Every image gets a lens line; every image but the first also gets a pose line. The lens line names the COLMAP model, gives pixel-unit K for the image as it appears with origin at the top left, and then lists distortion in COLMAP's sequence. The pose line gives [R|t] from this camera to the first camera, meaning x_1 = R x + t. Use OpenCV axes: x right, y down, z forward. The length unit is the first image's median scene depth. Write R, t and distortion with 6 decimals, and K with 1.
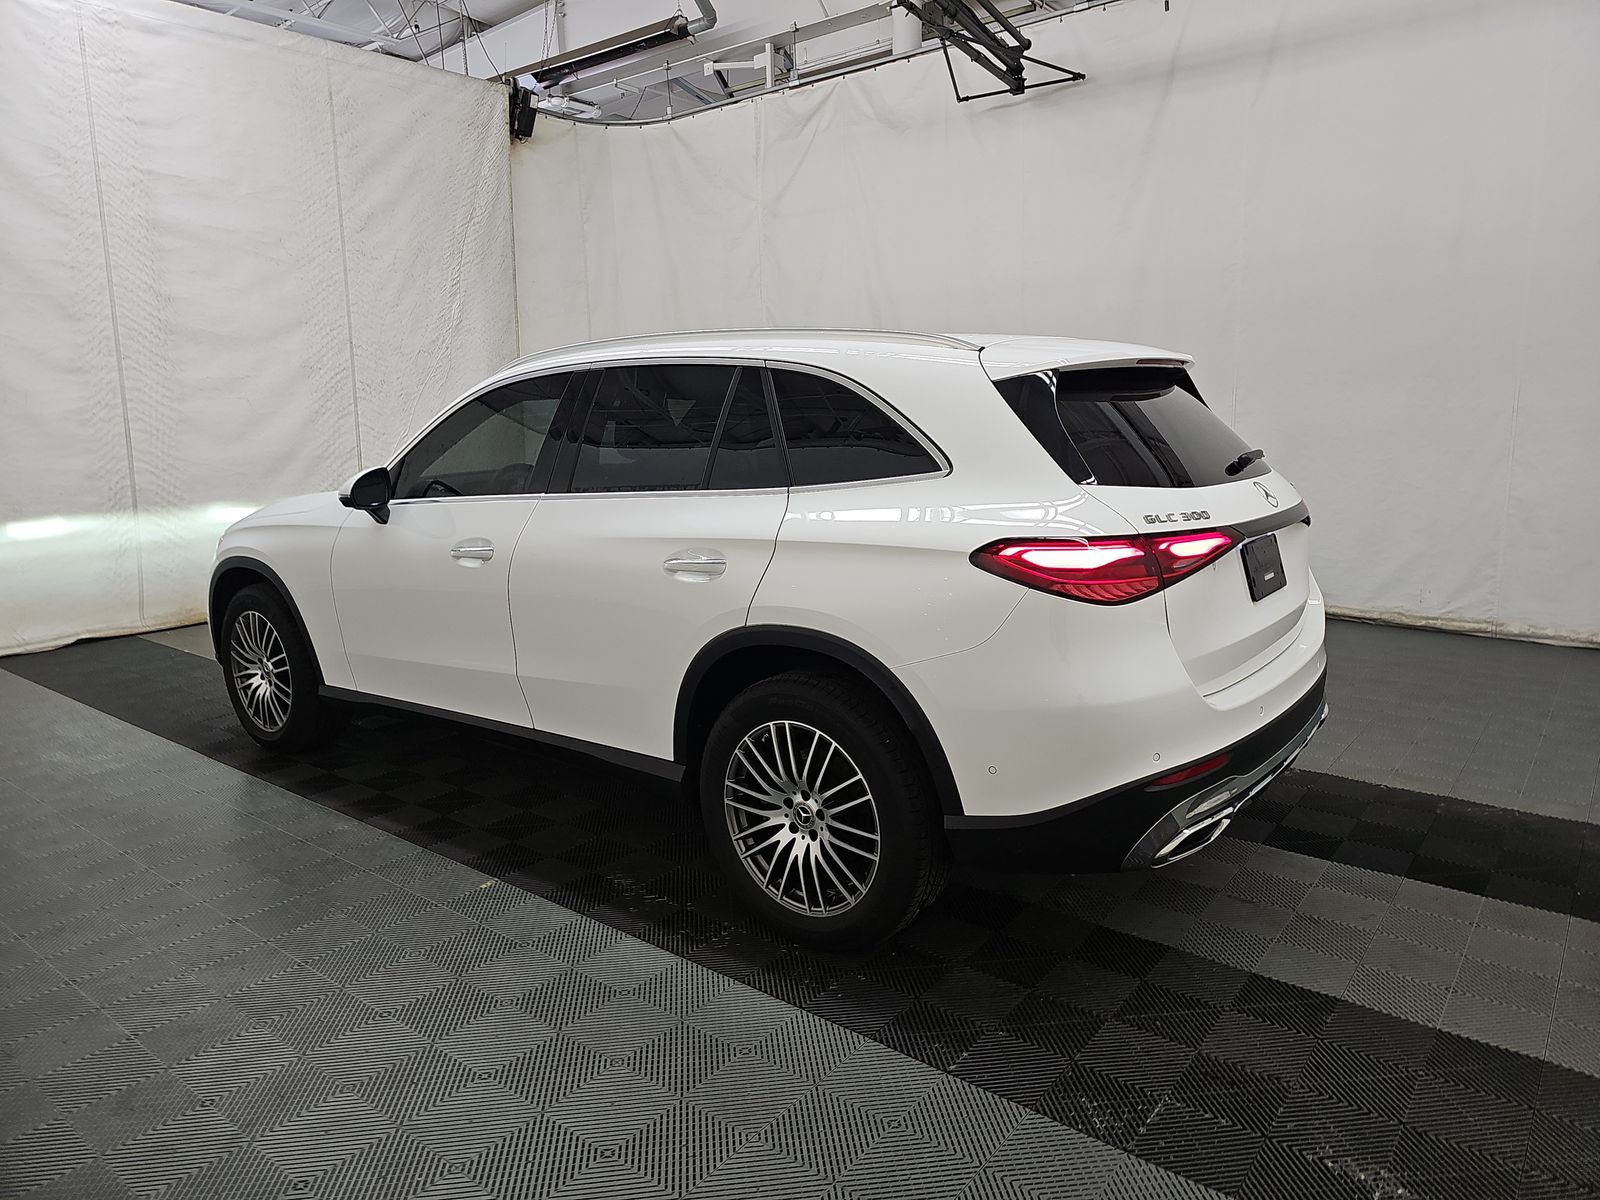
lens RADIAL K [[1042.6, 0, 810.0], [0, 1042.6, 590.6], [0, 0, 1]] dist [0.029435, -0.030470]
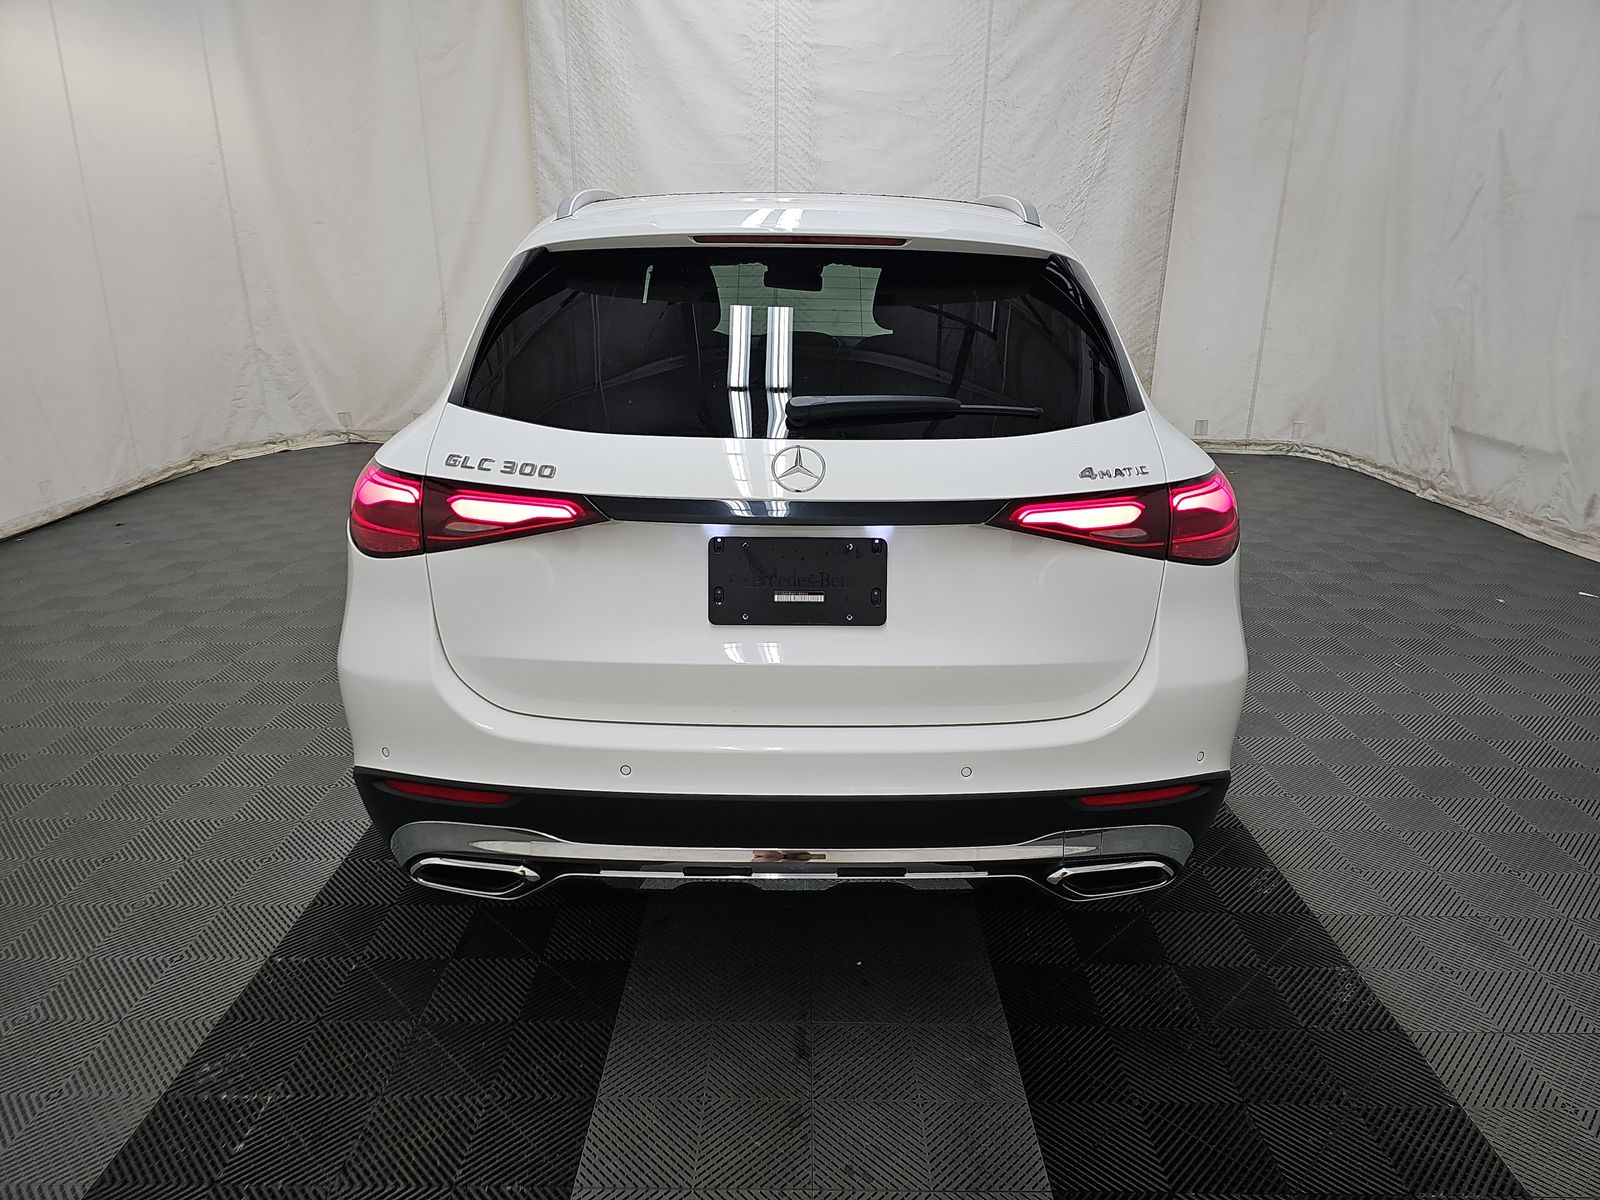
lens RADIAL K [[1042.6, 0, 798.5], [0, 1042.6, 609.7], [0, 0, 1]] dist [0.029435, -0.030470]
pose [[0.625936, 0.270111, -0.731604, 0.353223], [-0.157406, 0.962555, 0.220708, -0.056746], [0.763824, -0.022990, 0.645014, 0.233597]]
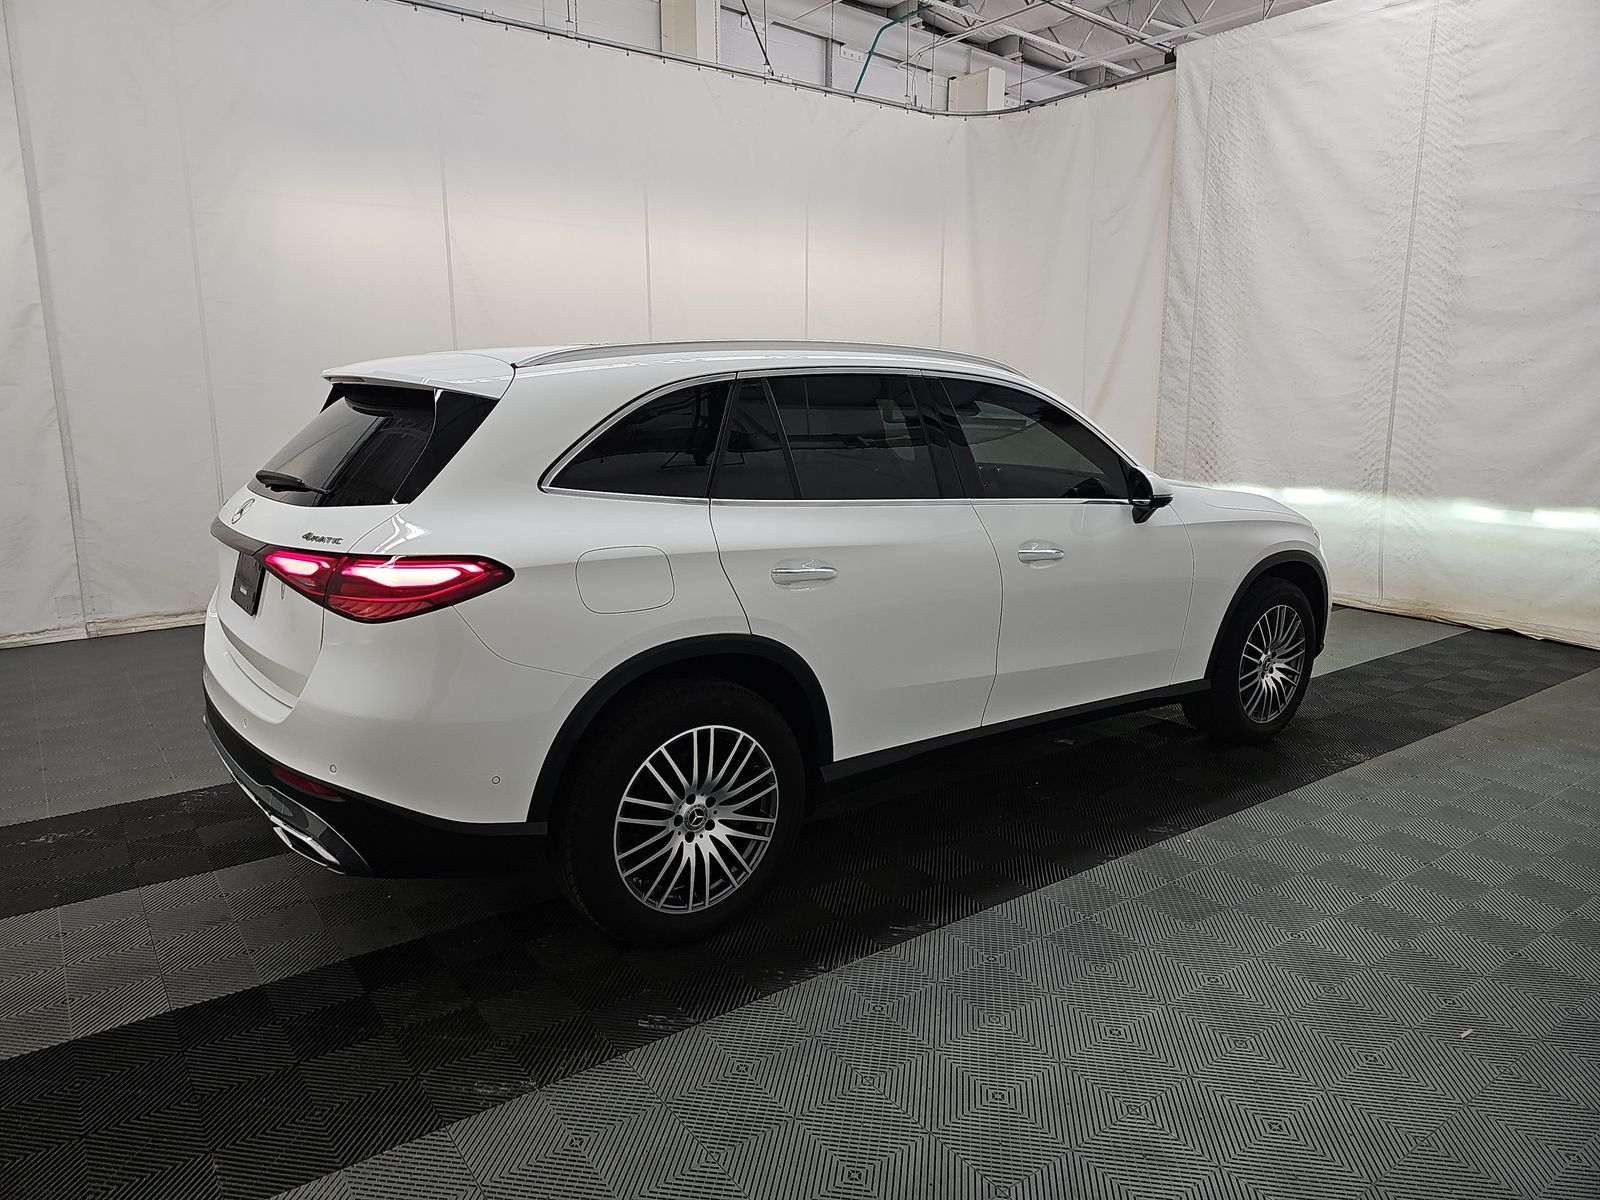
lens RADIAL K [[1042.6, 0, 784.9], [0, 1042.6, 600.2], [0, 0, 1]] dist [0.029435, -0.030470]
pose [[-0.275887, 0.210632, -0.937828, 0.520717], [-0.164690, 0.950907, 0.262017, -0.152593], [0.946976, 0.226737, -0.227654, 0.713012]]
